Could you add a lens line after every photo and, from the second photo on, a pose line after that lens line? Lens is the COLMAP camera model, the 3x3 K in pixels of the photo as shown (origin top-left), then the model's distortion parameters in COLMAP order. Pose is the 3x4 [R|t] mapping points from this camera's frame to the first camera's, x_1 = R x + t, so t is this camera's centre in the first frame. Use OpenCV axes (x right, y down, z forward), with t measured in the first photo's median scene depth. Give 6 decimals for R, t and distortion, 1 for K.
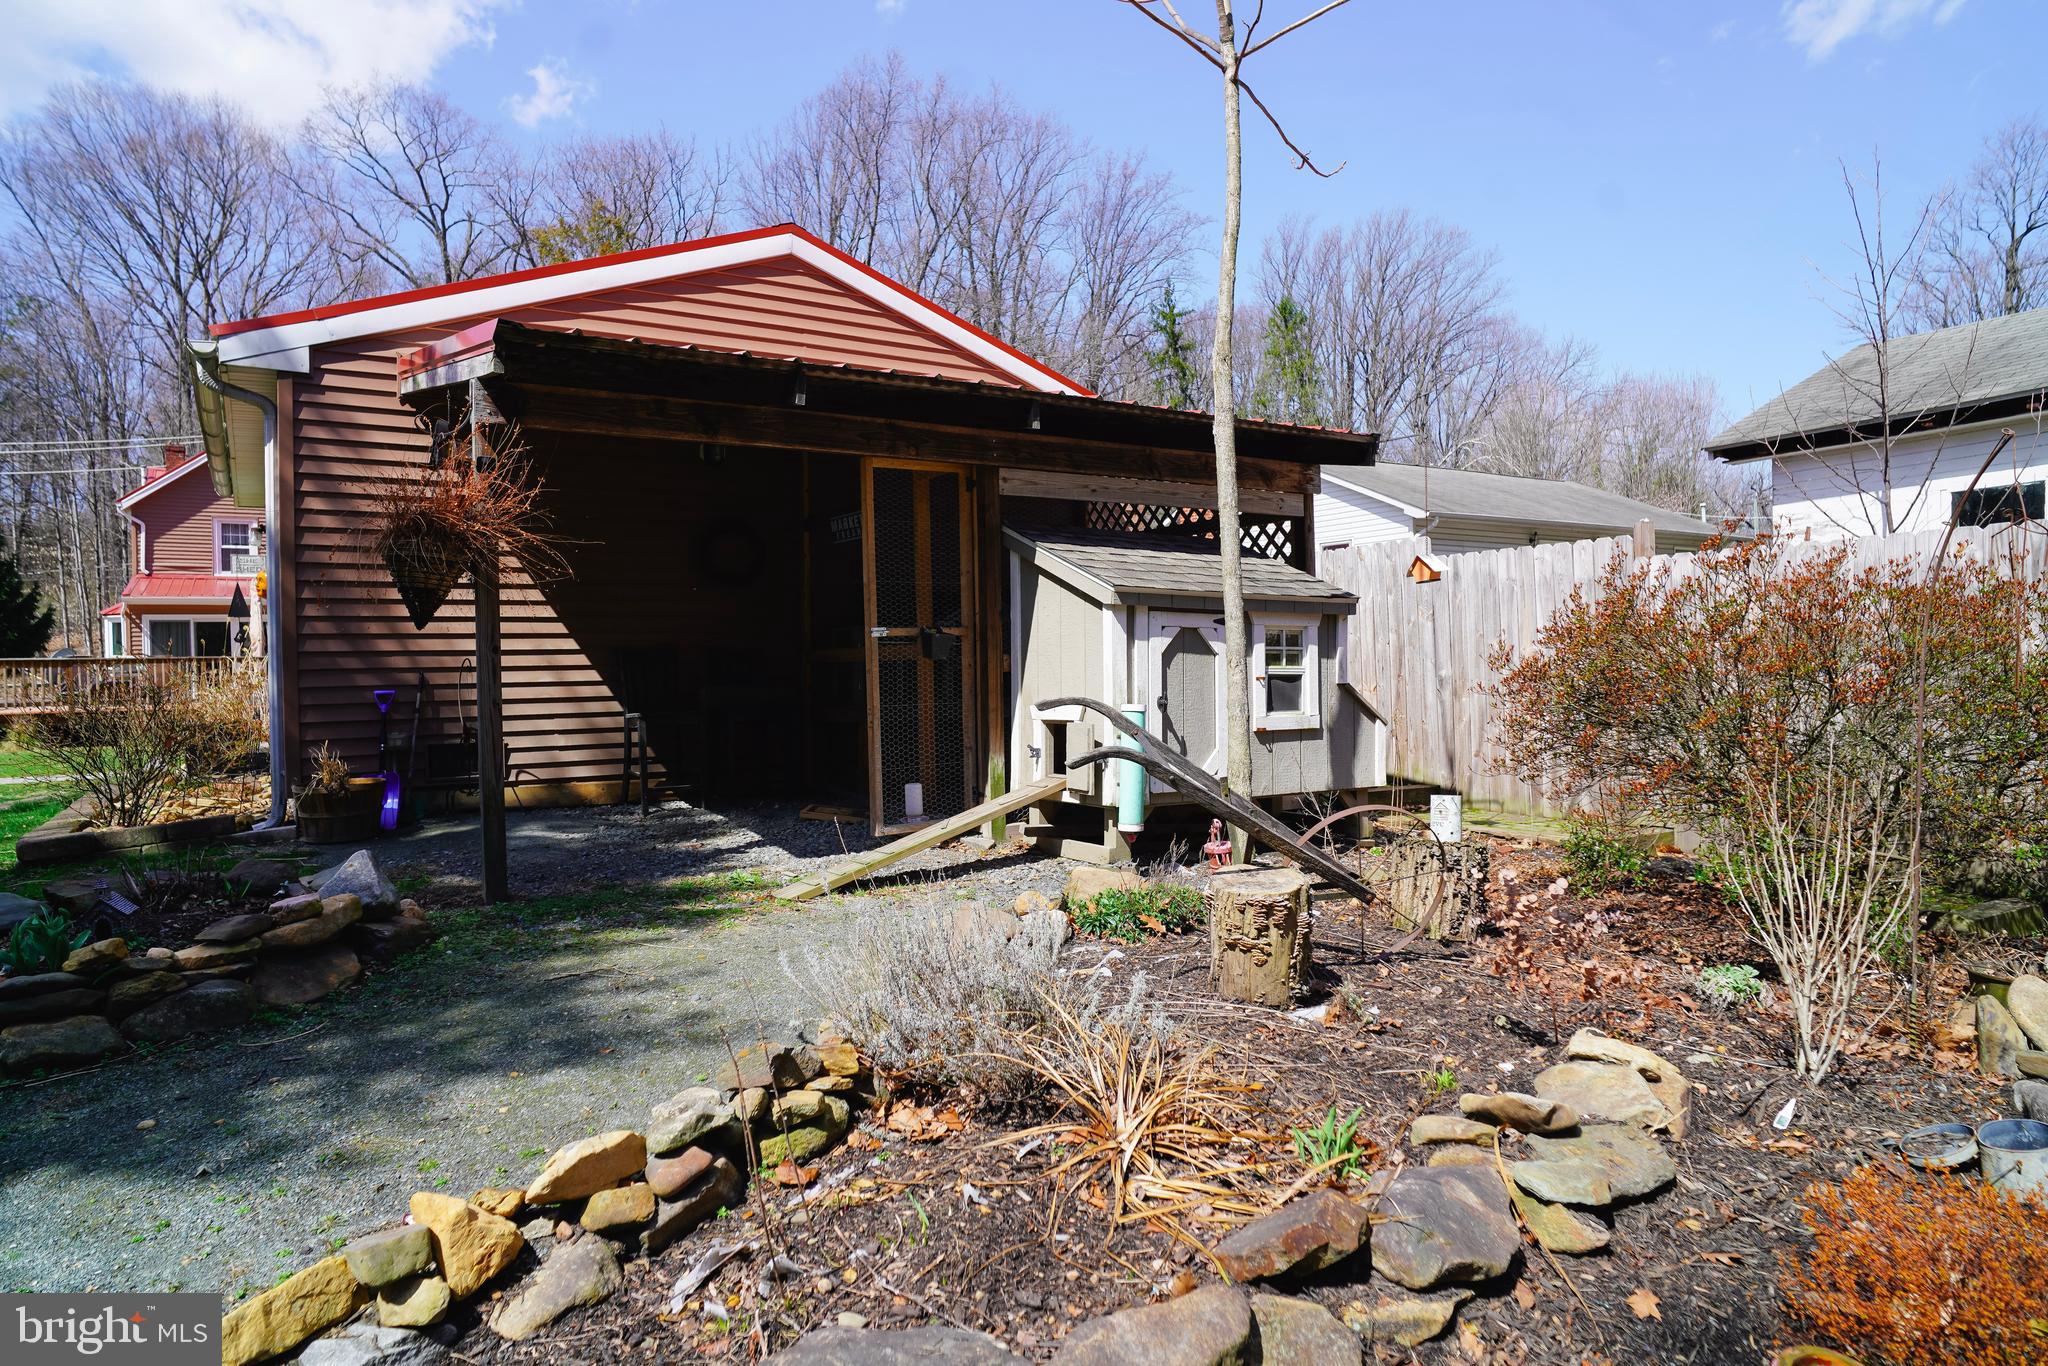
lens RADIAL K [[1206.4, 0, 1013.8], [0, 1206.4, 687.9], [0, 0, 1]] dist [-0.064719, 0.048096]
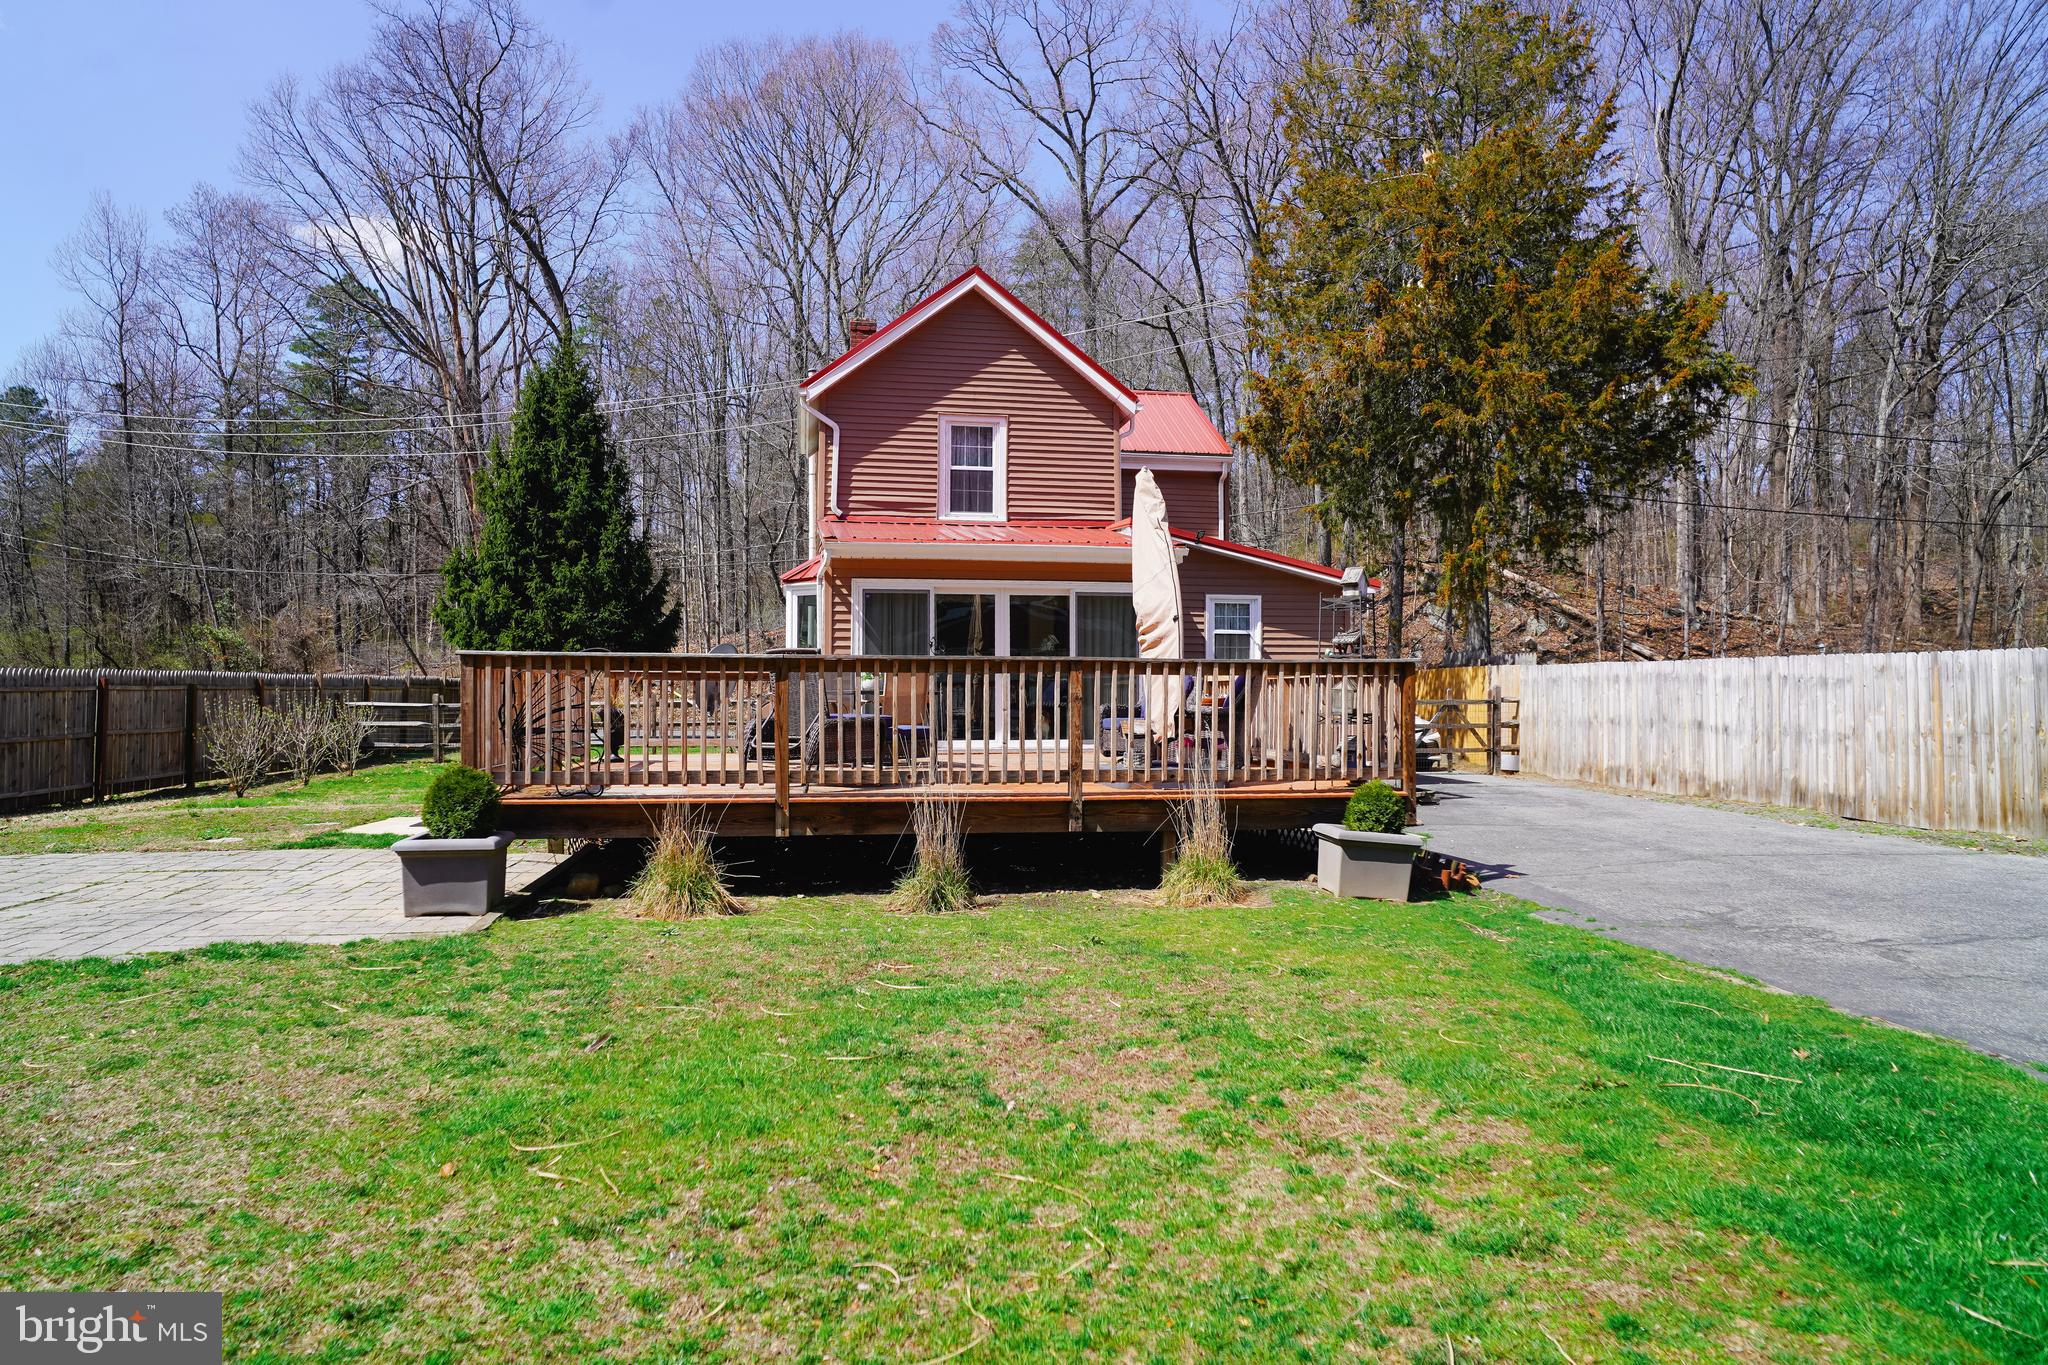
lens RADIAL K [[1206.4, 0, 1022.2], [0, 1206.4, 682.0], [0, 0, 1]] dist [-0.064719, 0.048096]
pose [[0.926031, 0.013263, -0.377214, -0.434793], [-0.022093, 0.999574, -0.019089, -0.008147], [0.376800, 0.026011, 0.925929, 0.502093]]
